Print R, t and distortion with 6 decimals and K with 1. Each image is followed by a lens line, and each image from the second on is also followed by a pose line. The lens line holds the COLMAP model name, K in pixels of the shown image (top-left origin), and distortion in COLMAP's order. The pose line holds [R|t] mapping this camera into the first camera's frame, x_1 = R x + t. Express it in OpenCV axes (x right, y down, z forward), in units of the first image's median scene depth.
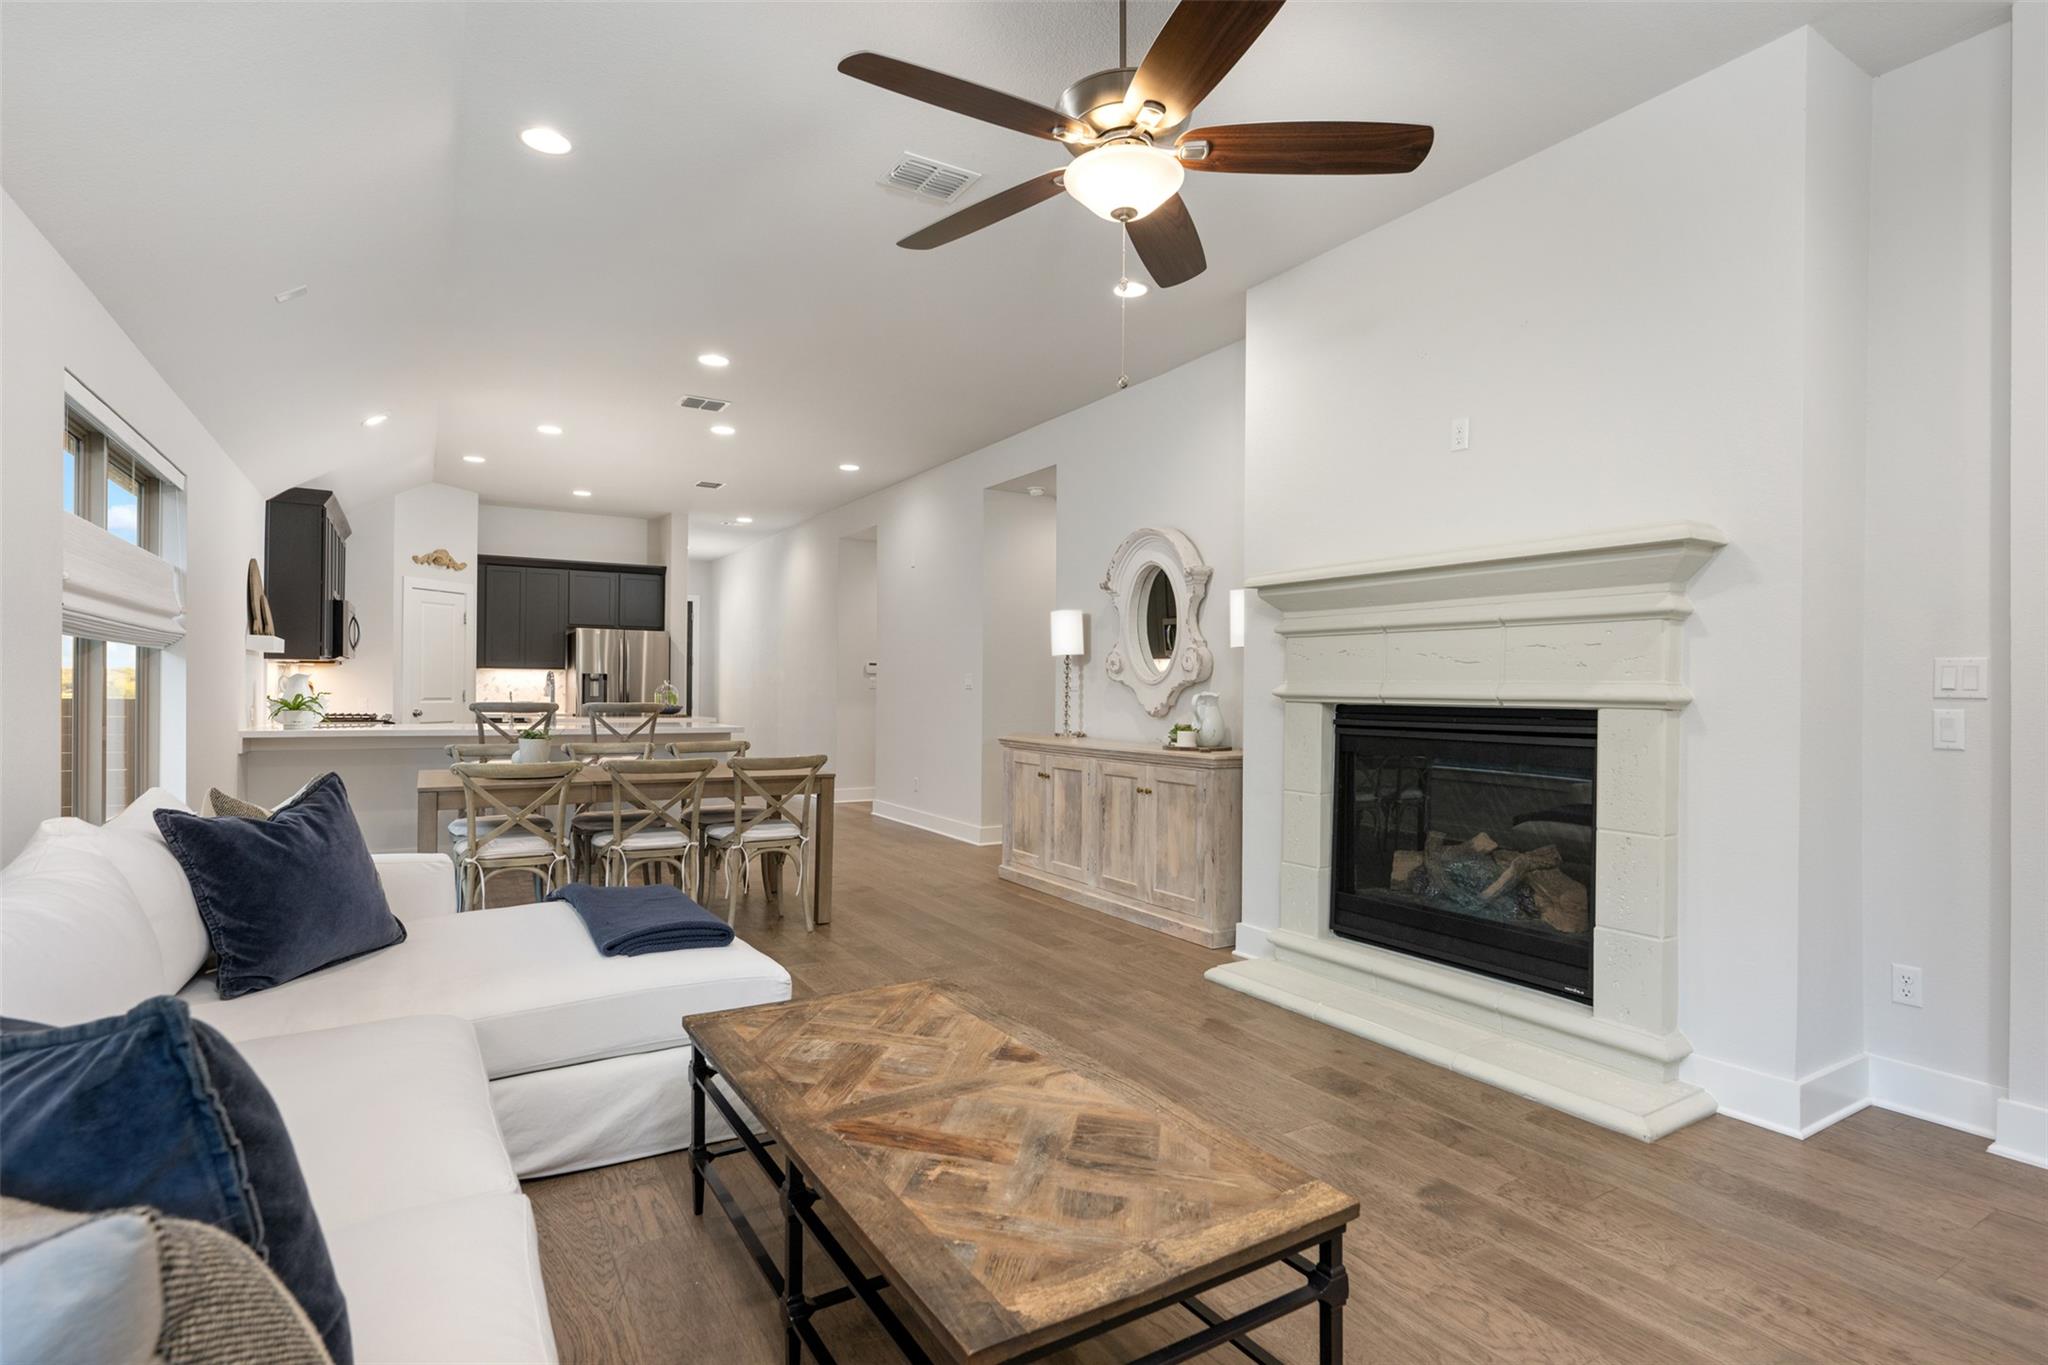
lens RADIAL K [[995.1, 0, 1024.0], [0, 995.1, 682.5], [0, 0, 1]] dist [-0.001766, -0.000729]
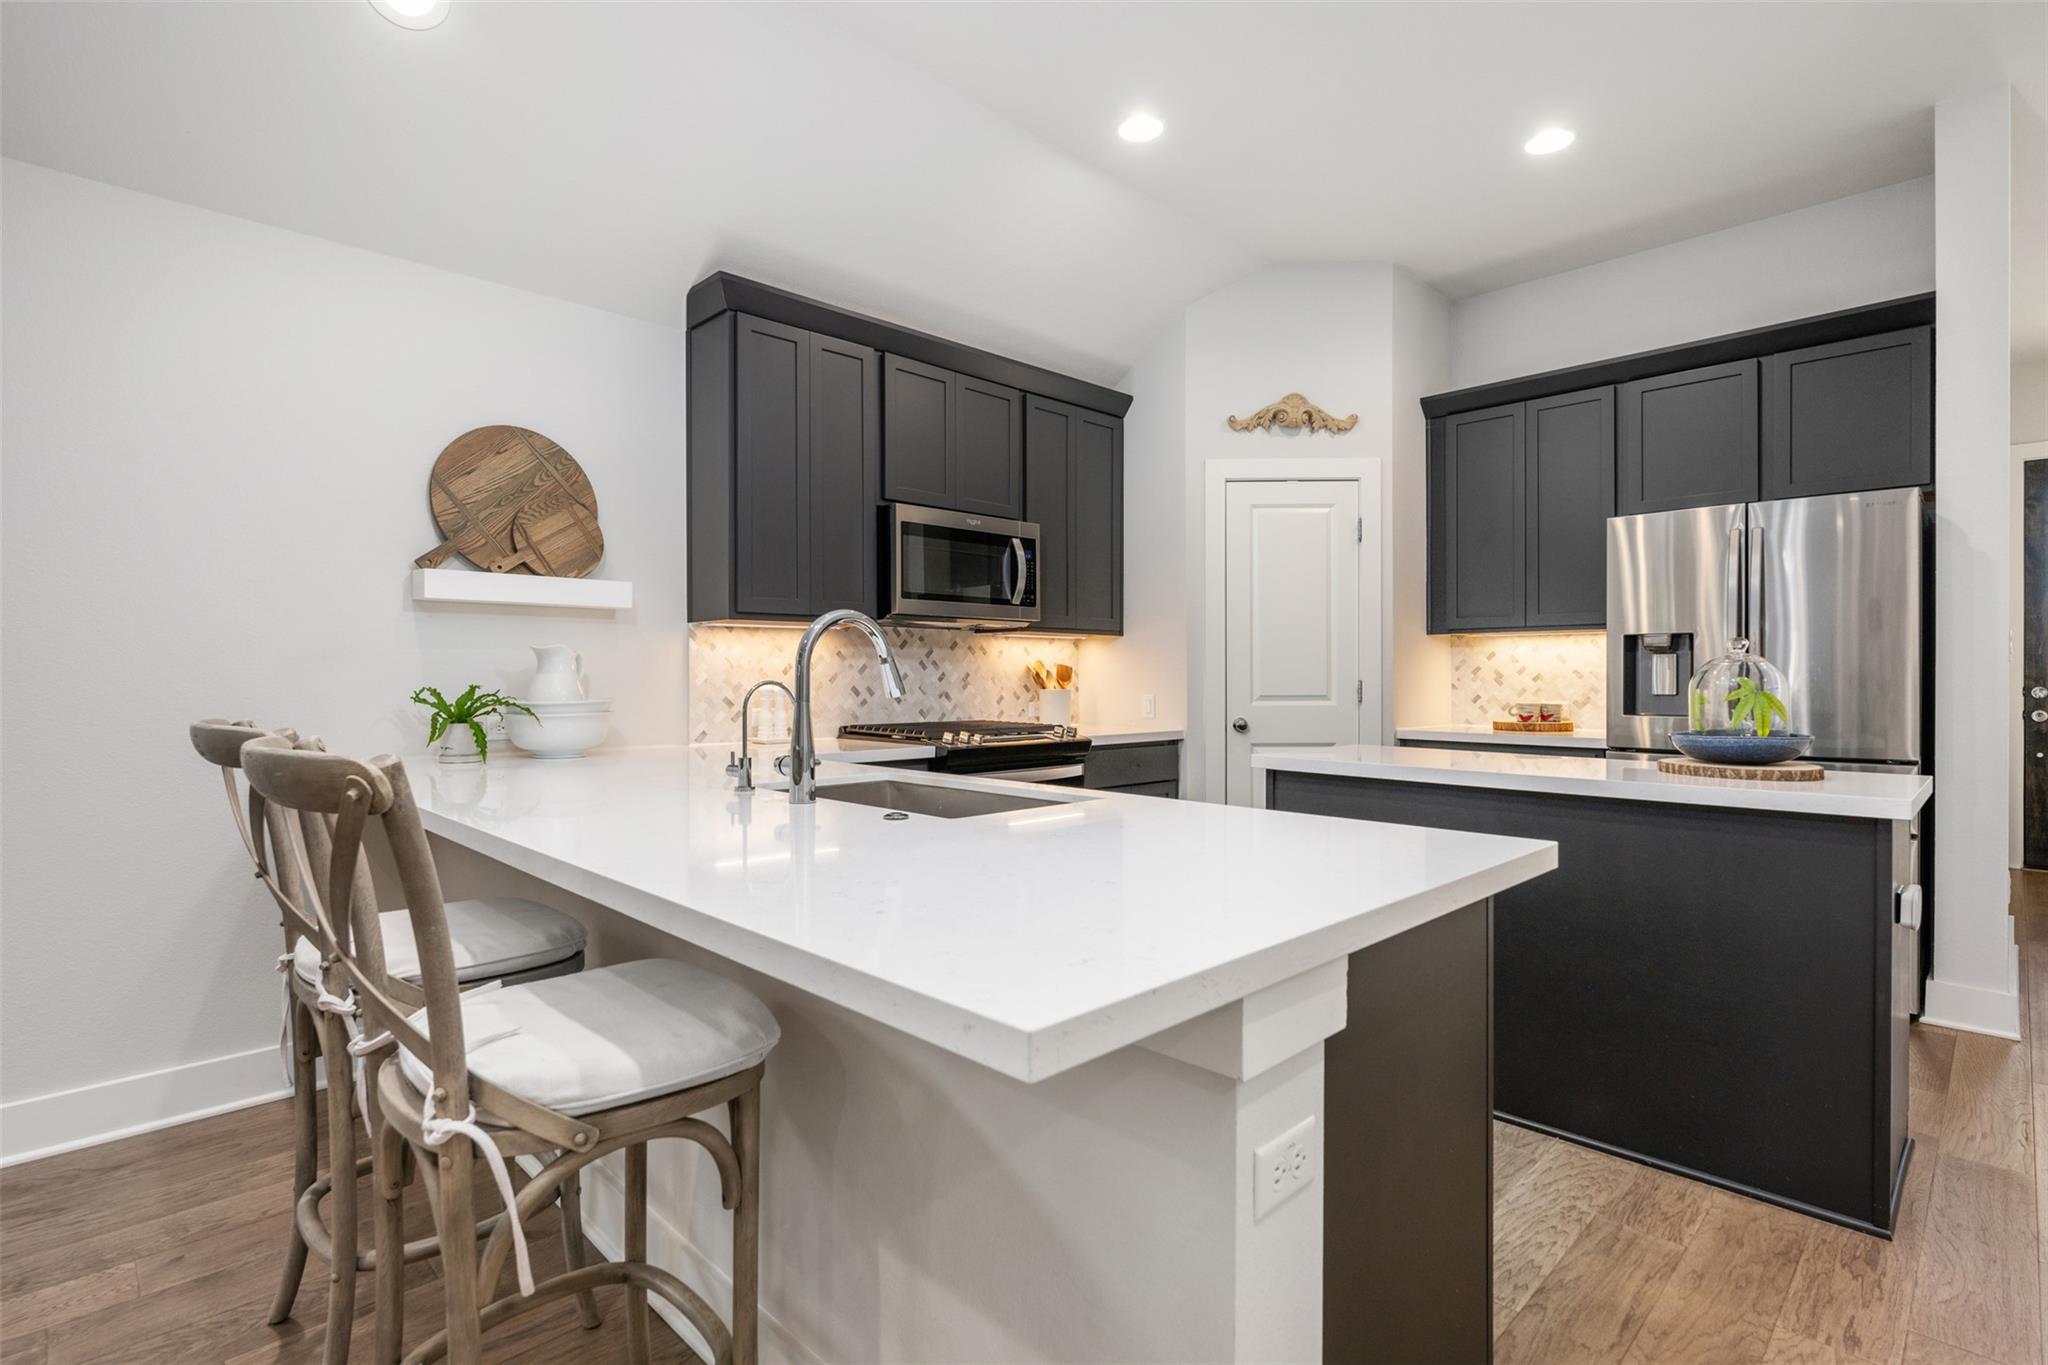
lens RADIAL K [[971.6, 0, 1024.0], [0, 971.6, 682.5], [0, 0, 1]] dist [-0.003786, 0.000485]
pose [[0.228440, -0.001540, -0.973557, -0.219292], [0.009010, 0.999959, 0.000533, 0.011826], [0.973516, -0.008894, 0.228444, 1.143909]]
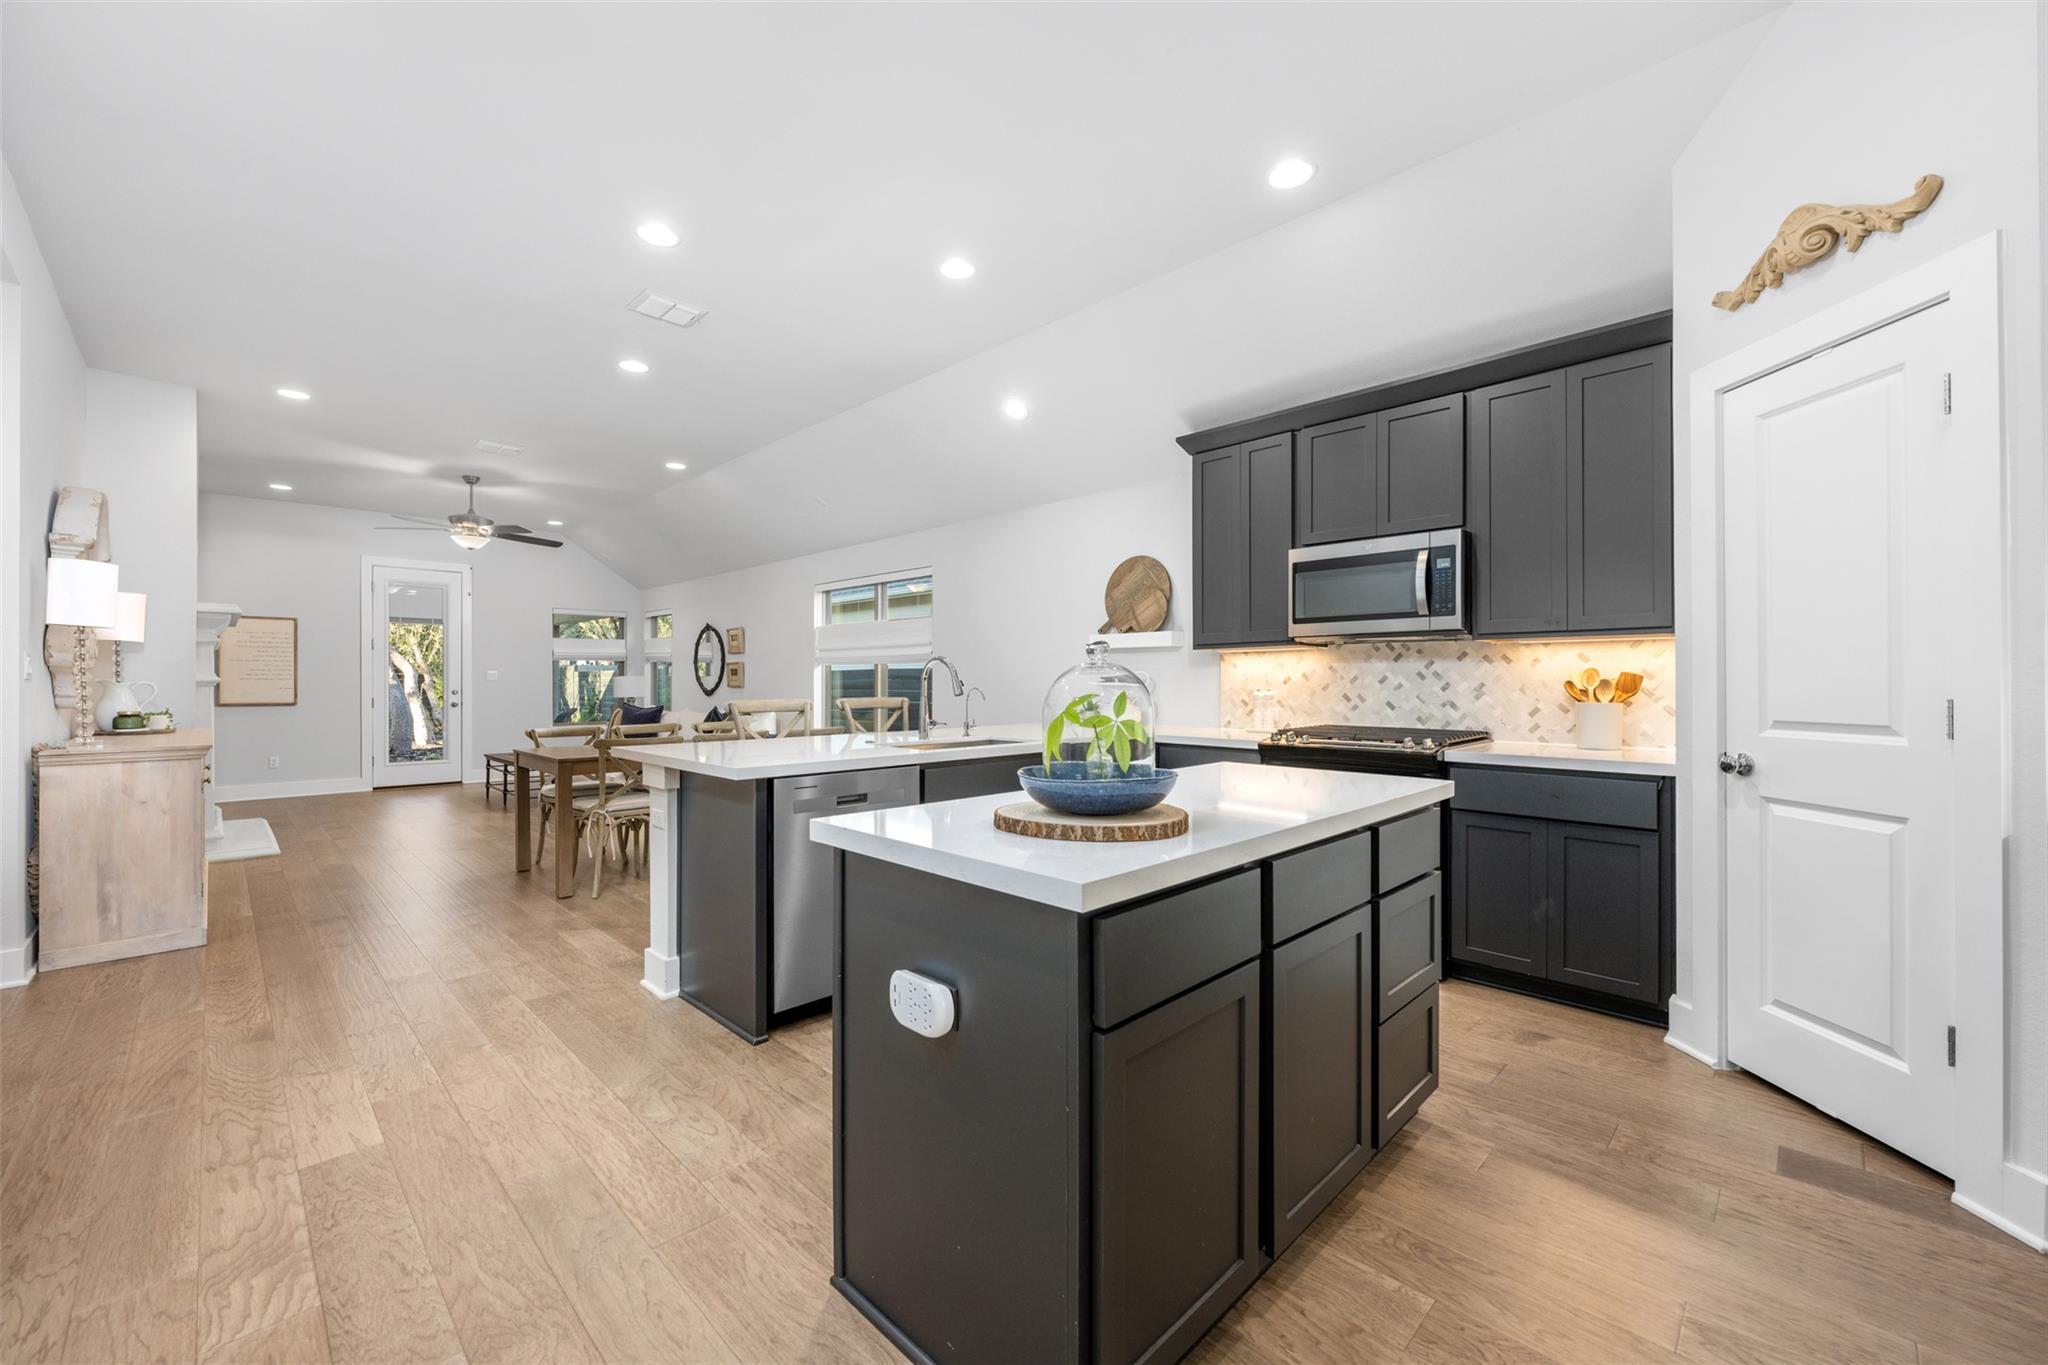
lens RADIAL K [[809.7, 0, 1024.0], [0, 809.7, 682.5], [0, 0, 1]] dist [-0.000815, -0.000393]
pose [[-0.970425, -0.008402, -0.241256, -0.465560], [-0.006599, 0.999944, -0.008280, 0.011626], [0.241312, -0.006443, -0.970426, 1.767743]]
